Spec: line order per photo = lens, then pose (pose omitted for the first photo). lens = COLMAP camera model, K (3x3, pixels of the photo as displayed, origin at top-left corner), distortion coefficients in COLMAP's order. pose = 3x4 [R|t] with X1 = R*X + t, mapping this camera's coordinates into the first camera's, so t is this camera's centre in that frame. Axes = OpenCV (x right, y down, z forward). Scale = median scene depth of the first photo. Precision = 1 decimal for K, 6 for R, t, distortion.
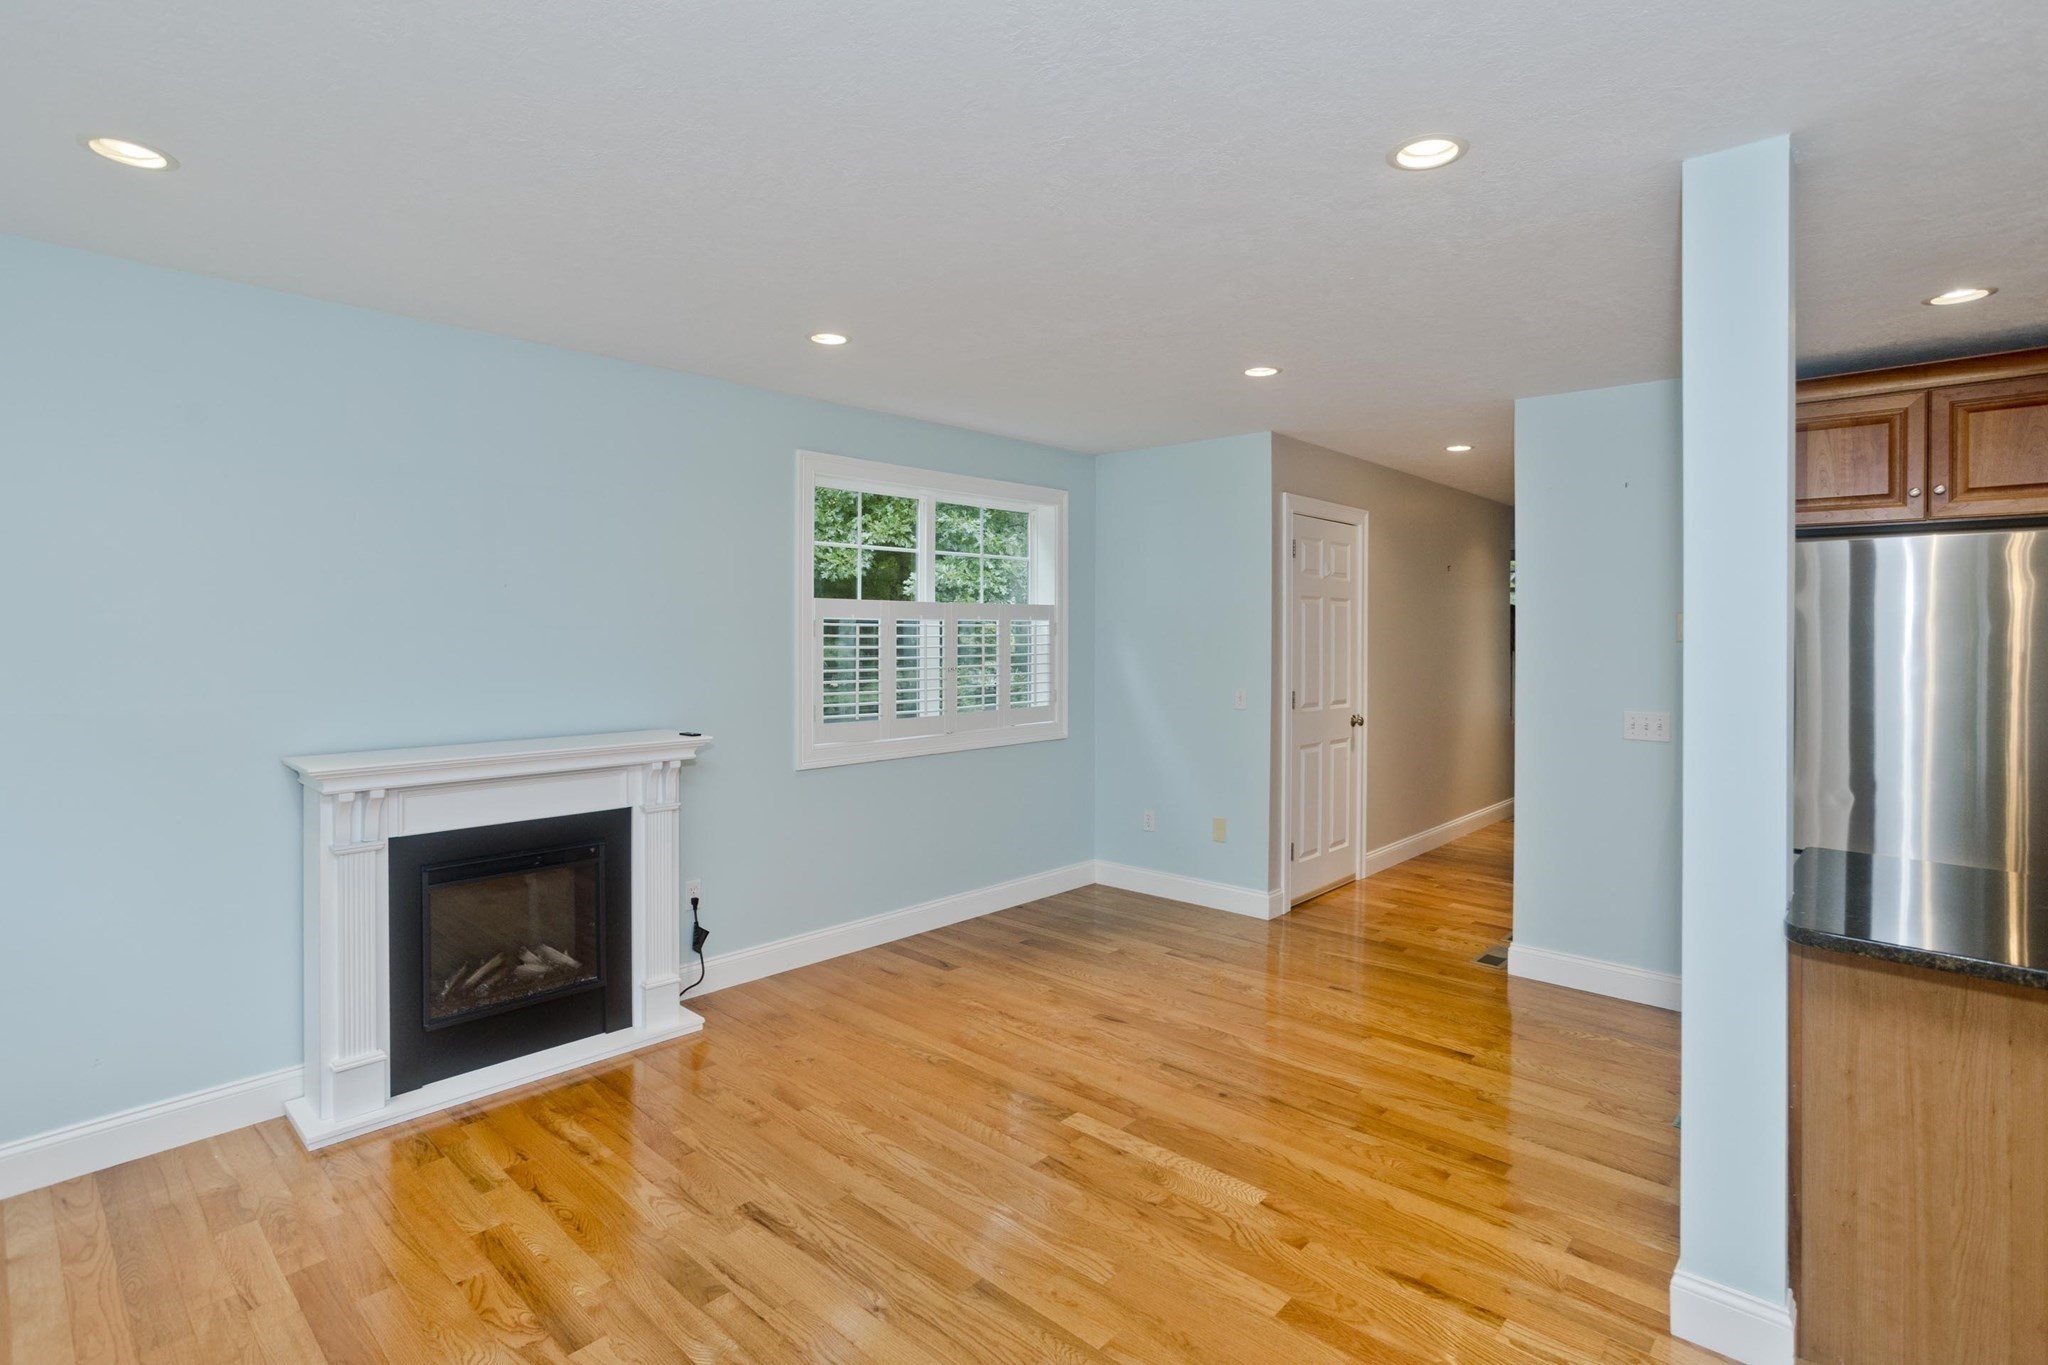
lens RADIAL K [[1003.7, 0, 1024.7], [0, 1003.7, 628.4], [0, 0, 1]] dist [-0.040302, 0.022245]
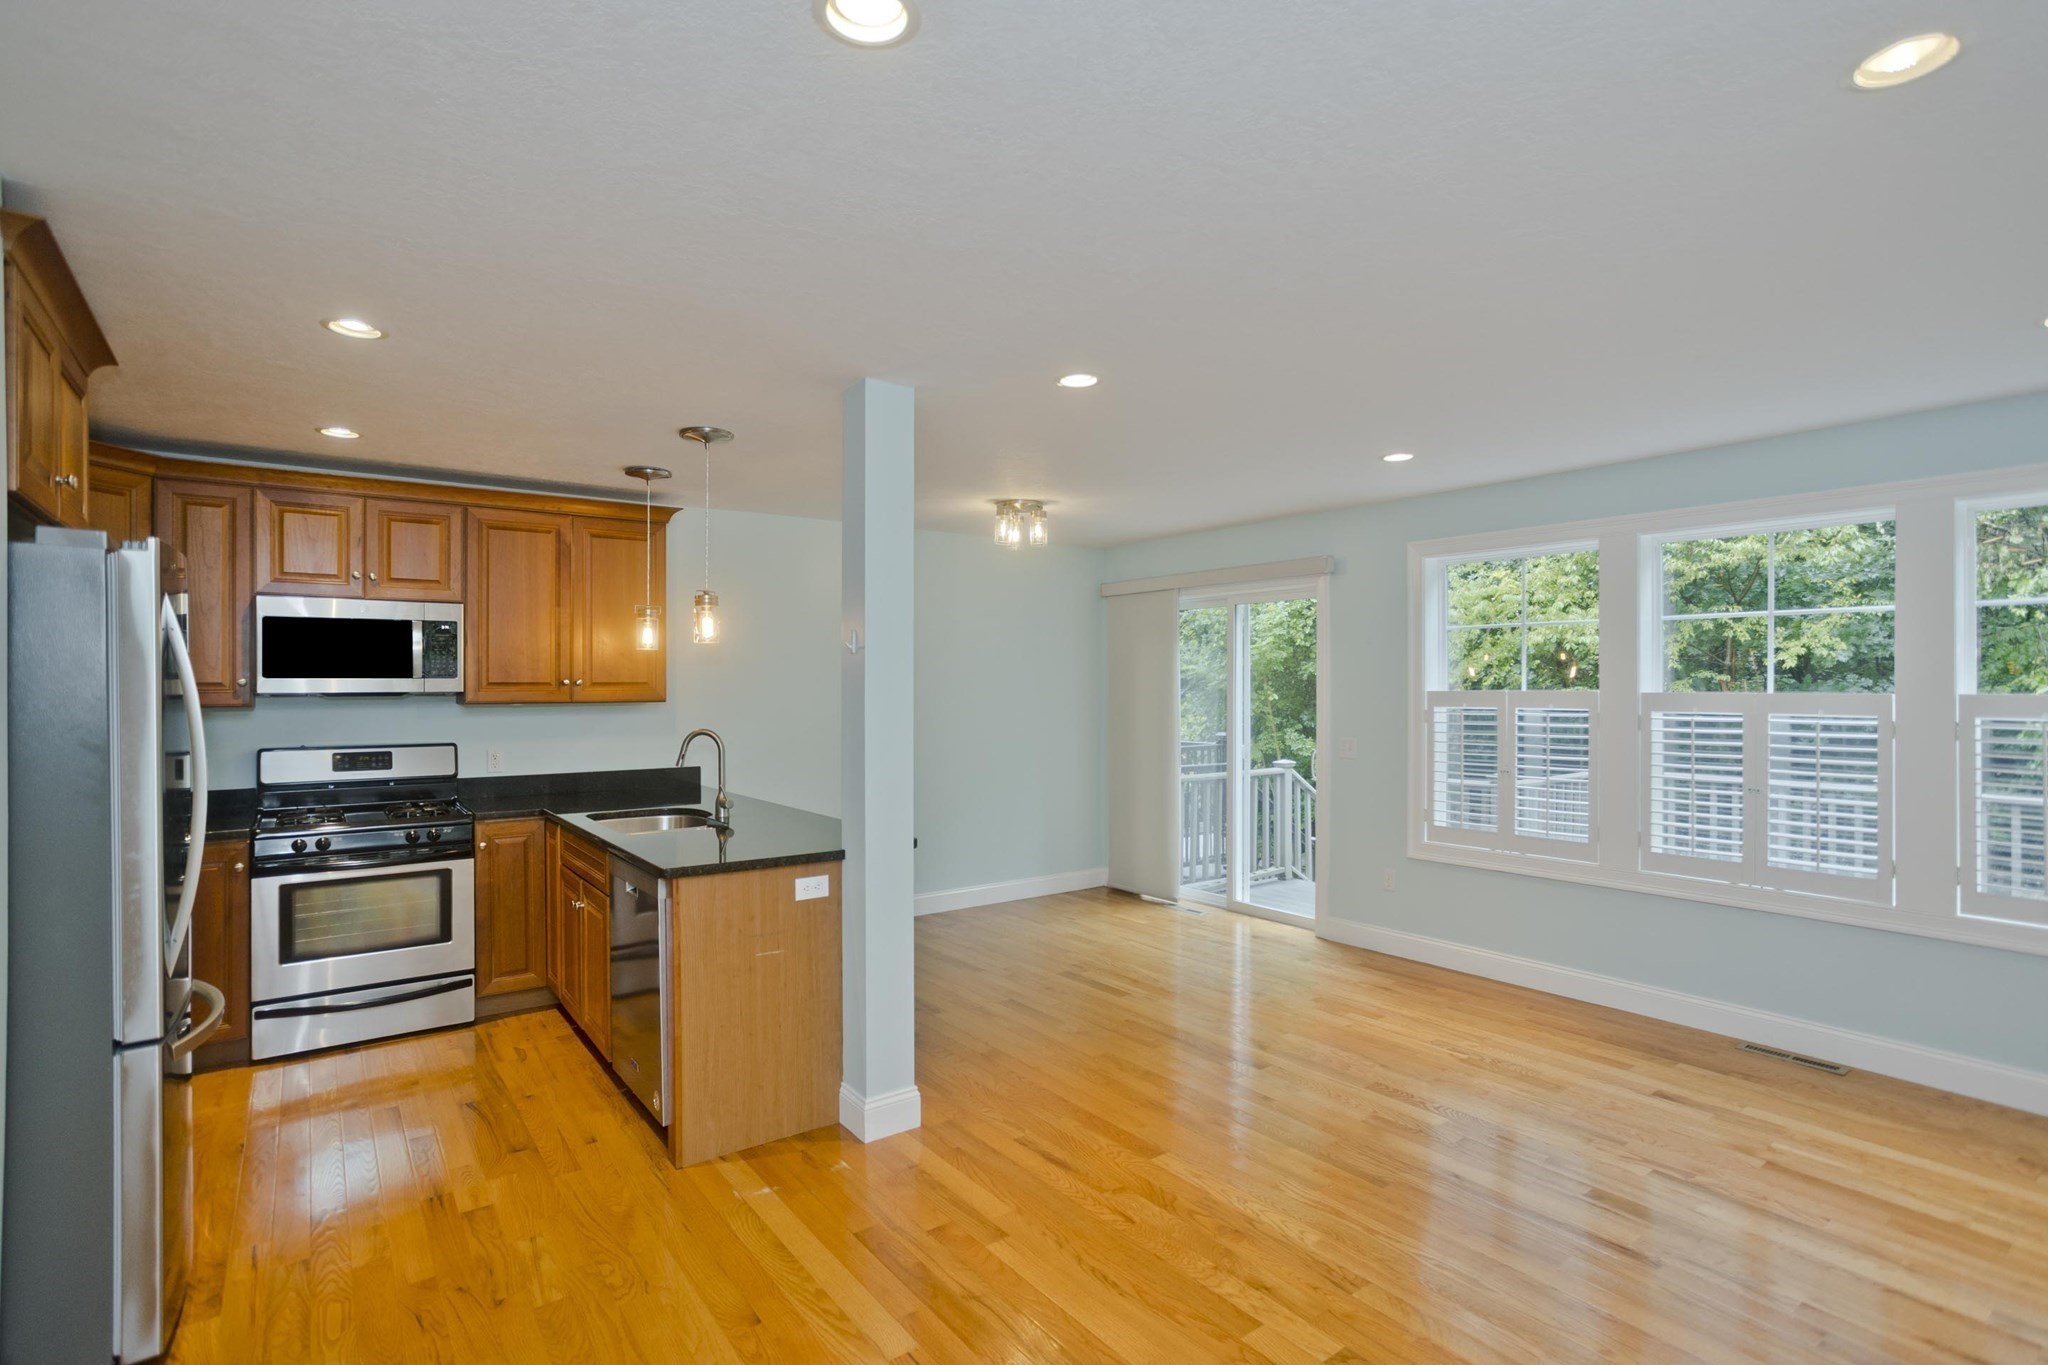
lens RADIAL K [[1003.7, 0, 1035.2], [0, 1003.7, 679.2], [0, 0, 1]] dist [-0.040302, 0.022245]
pose [[-0.985141, -0.004041, 0.171698, 0.120023], [-0.004736, 0.999982, -0.003638, 0.000821], [-0.171680, -0.004397, -0.985143, 1.522336]]
